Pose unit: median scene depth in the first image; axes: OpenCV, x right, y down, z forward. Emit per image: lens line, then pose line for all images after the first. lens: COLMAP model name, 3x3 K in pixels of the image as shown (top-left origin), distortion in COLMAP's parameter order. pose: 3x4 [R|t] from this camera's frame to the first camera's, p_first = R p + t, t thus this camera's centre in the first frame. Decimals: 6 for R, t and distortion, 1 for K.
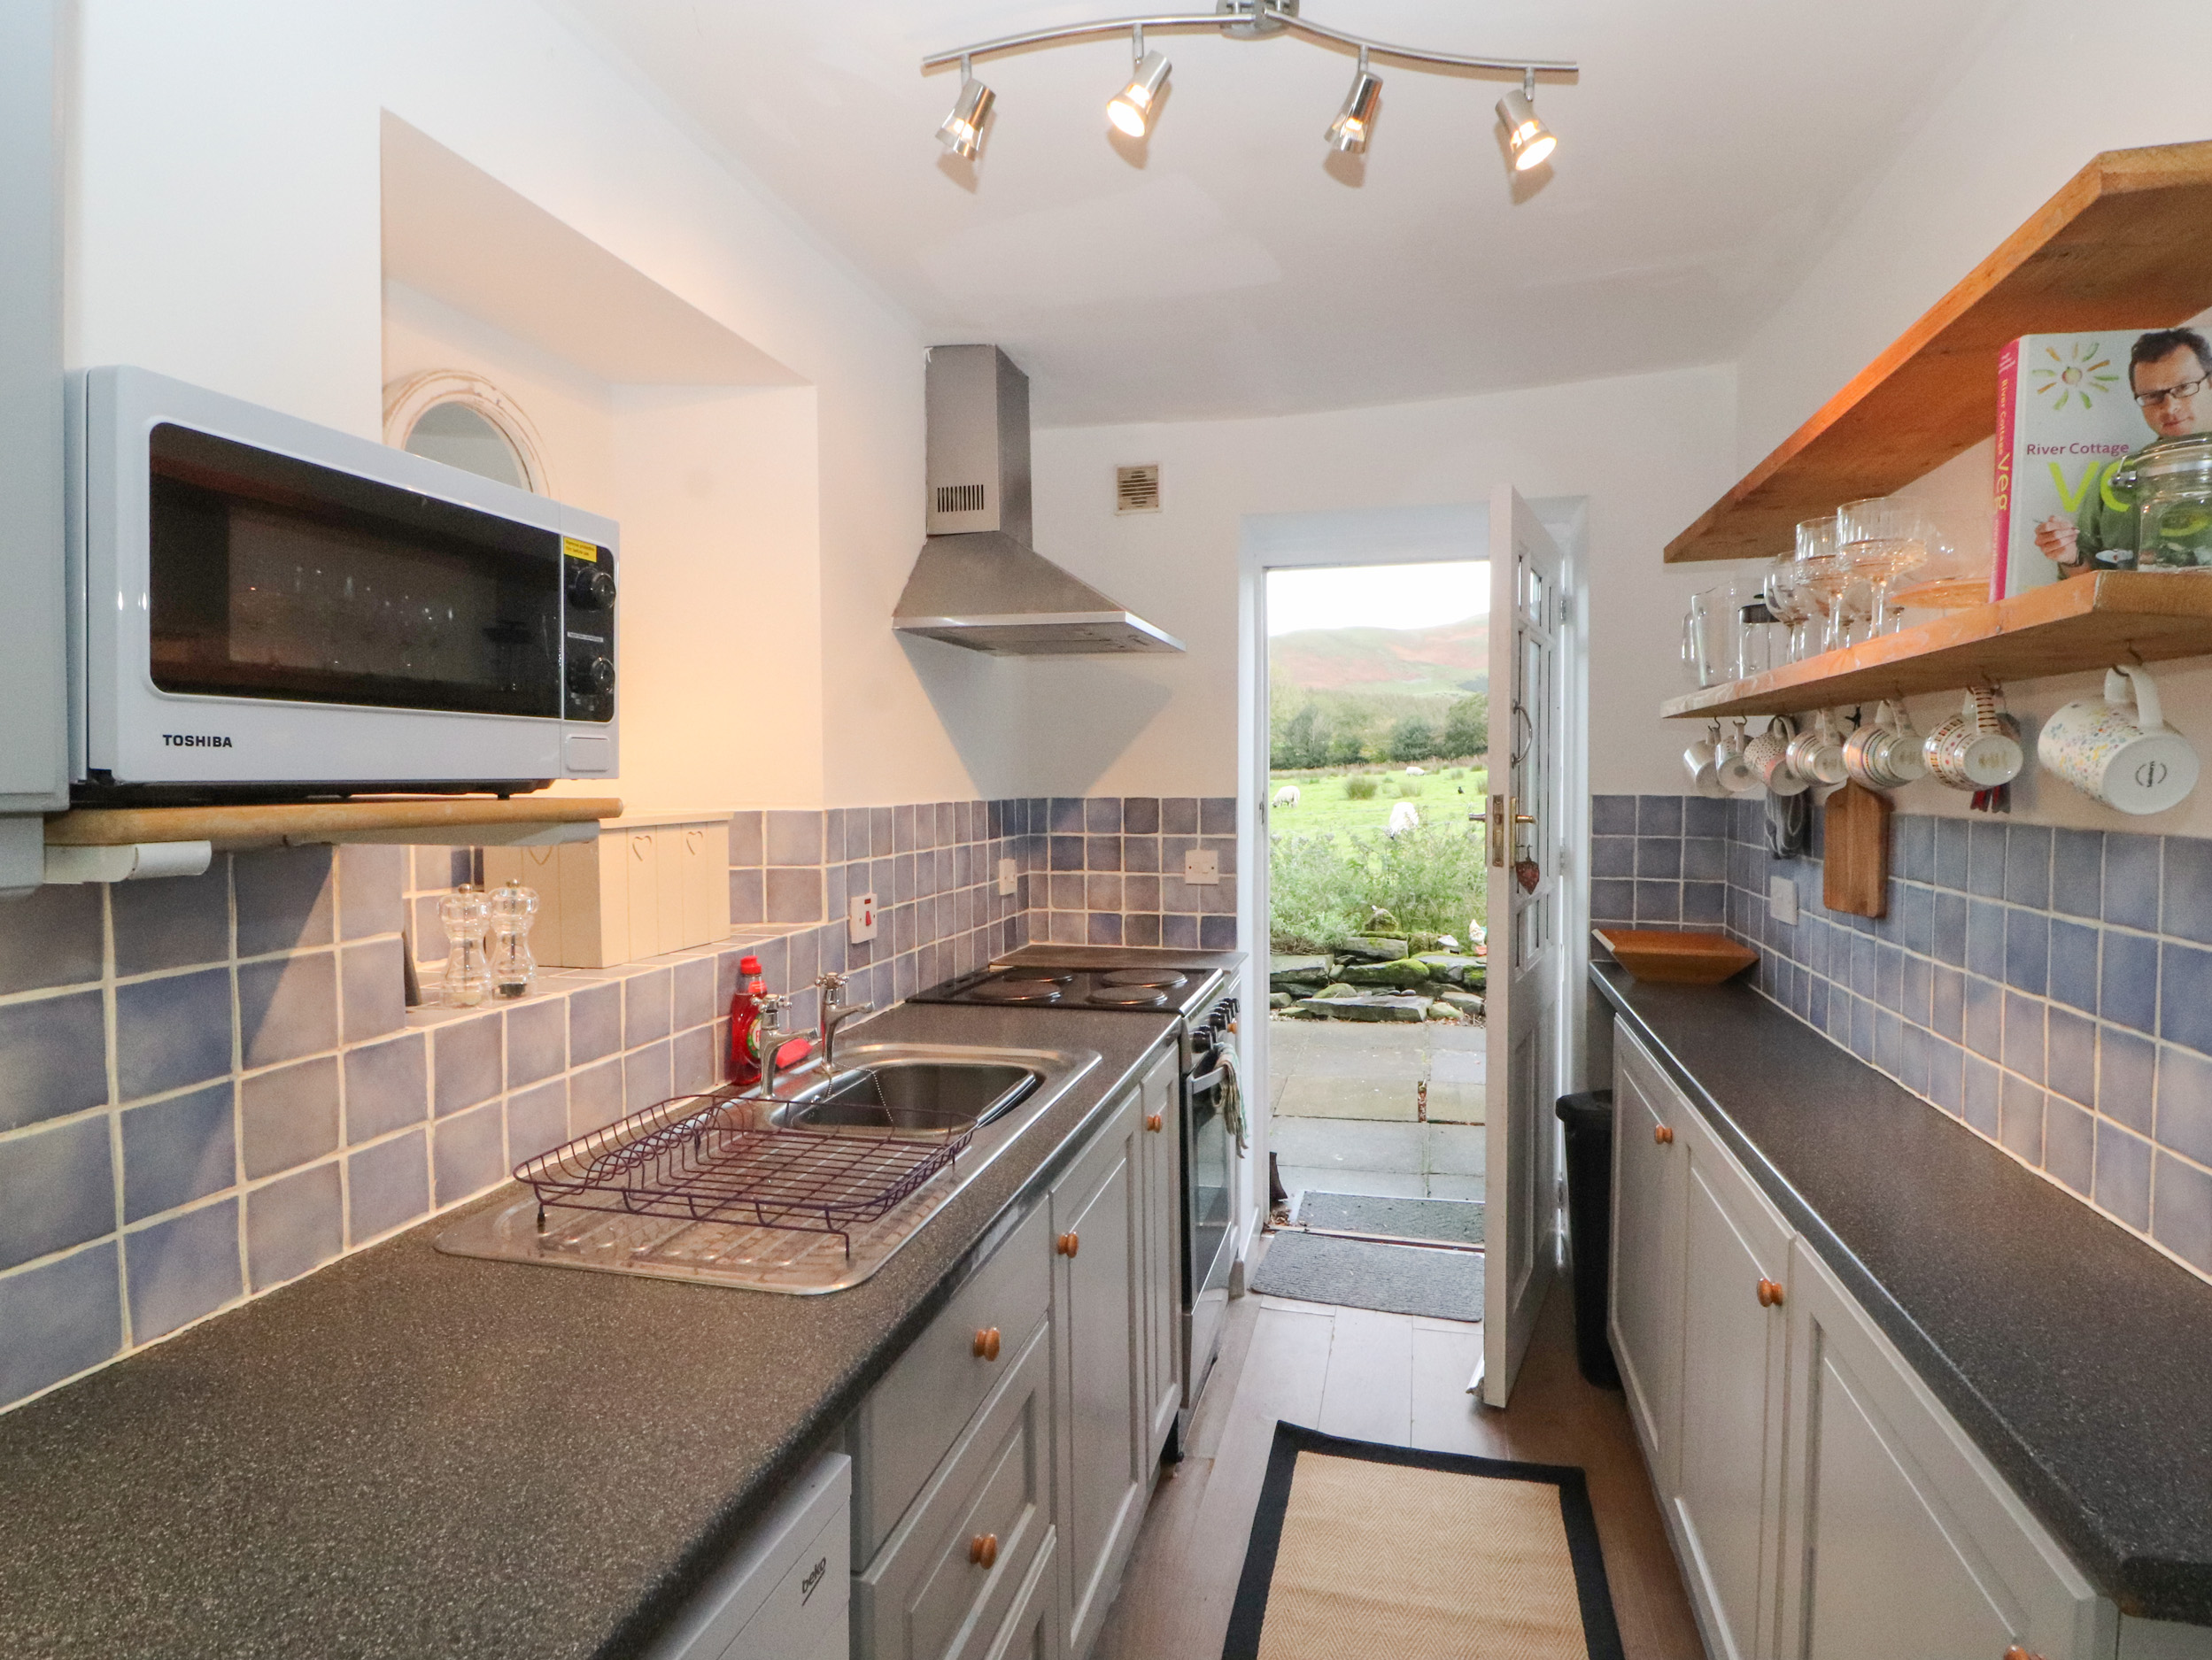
lens RADIAL K [[1177.2, 0, 1115.0], [0, 1177.2, 820.7], [0, 0, 1]] dist [-0.014675, -0.003874]
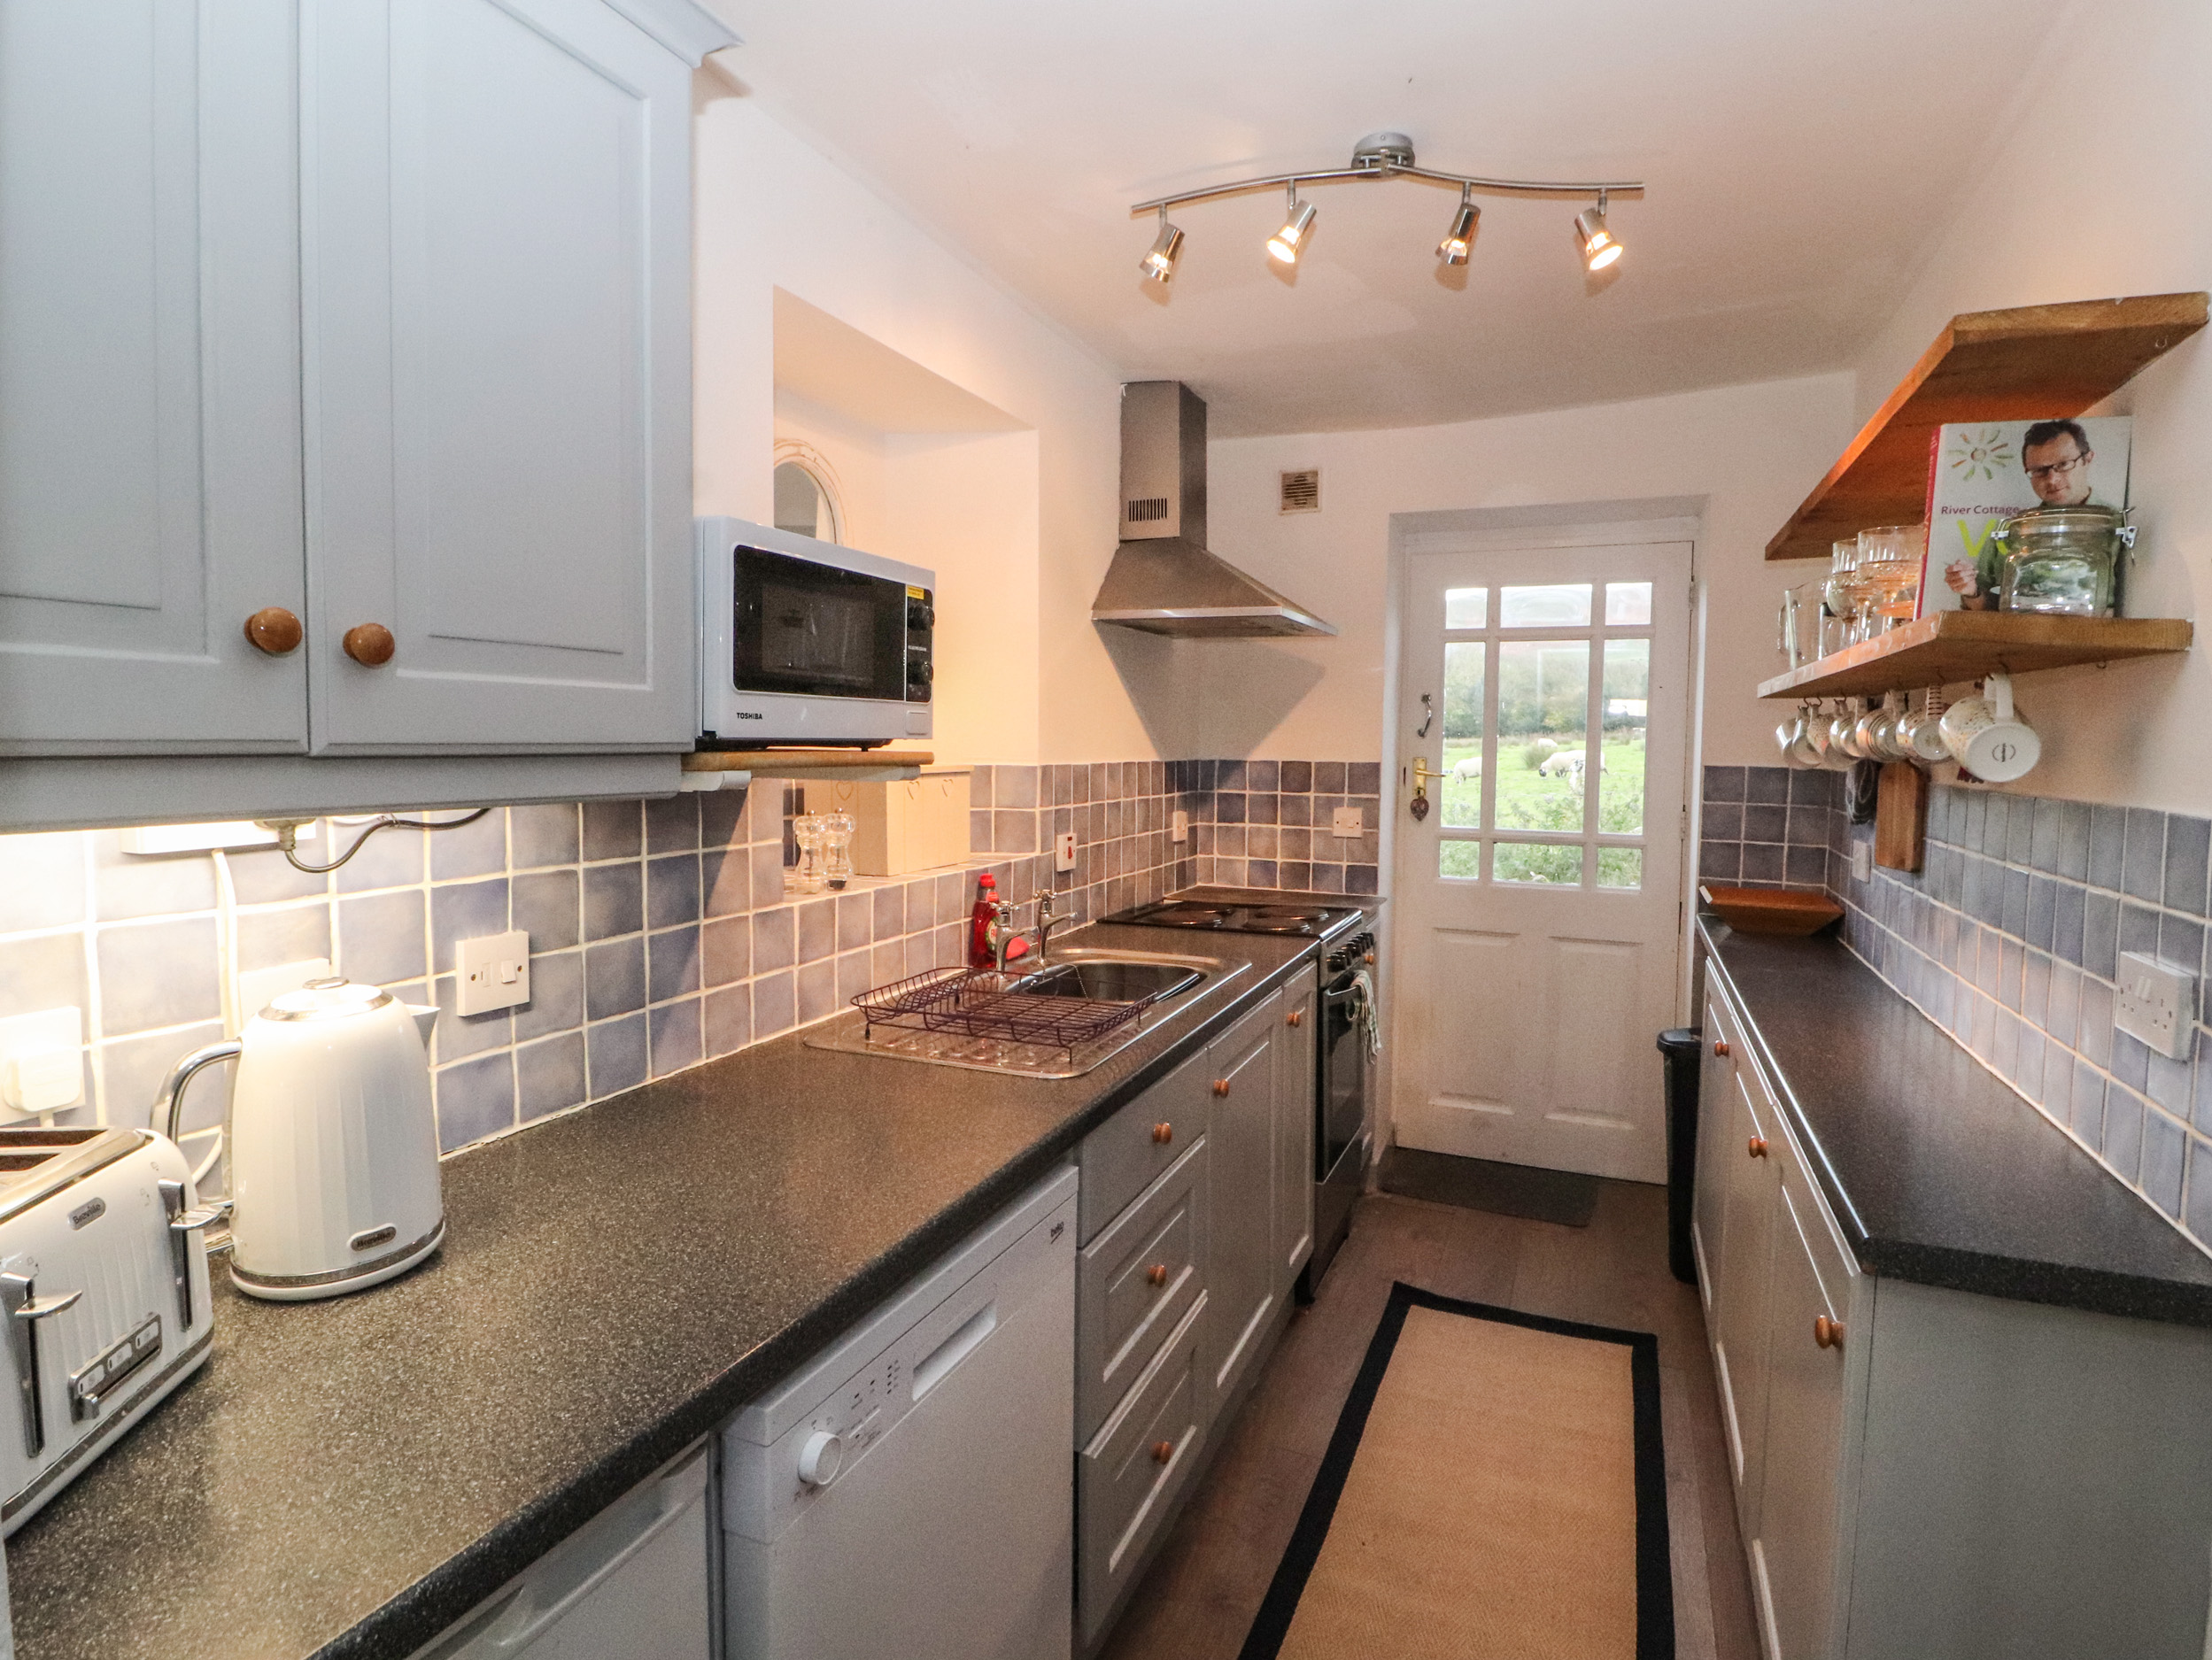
lens RADIAL K [[1177.2, 0, 1155.8], [0, 1177.2, 832.3], [0, 0, 1]] dist [-0.014675, -0.003874]
pose [[0.993756, 0.023392, -0.109094, 0.026864], [-0.019033, 0.998985, 0.040824, 0.012307], [0.109938, -0.038493, 0.993193, -0.349325]]
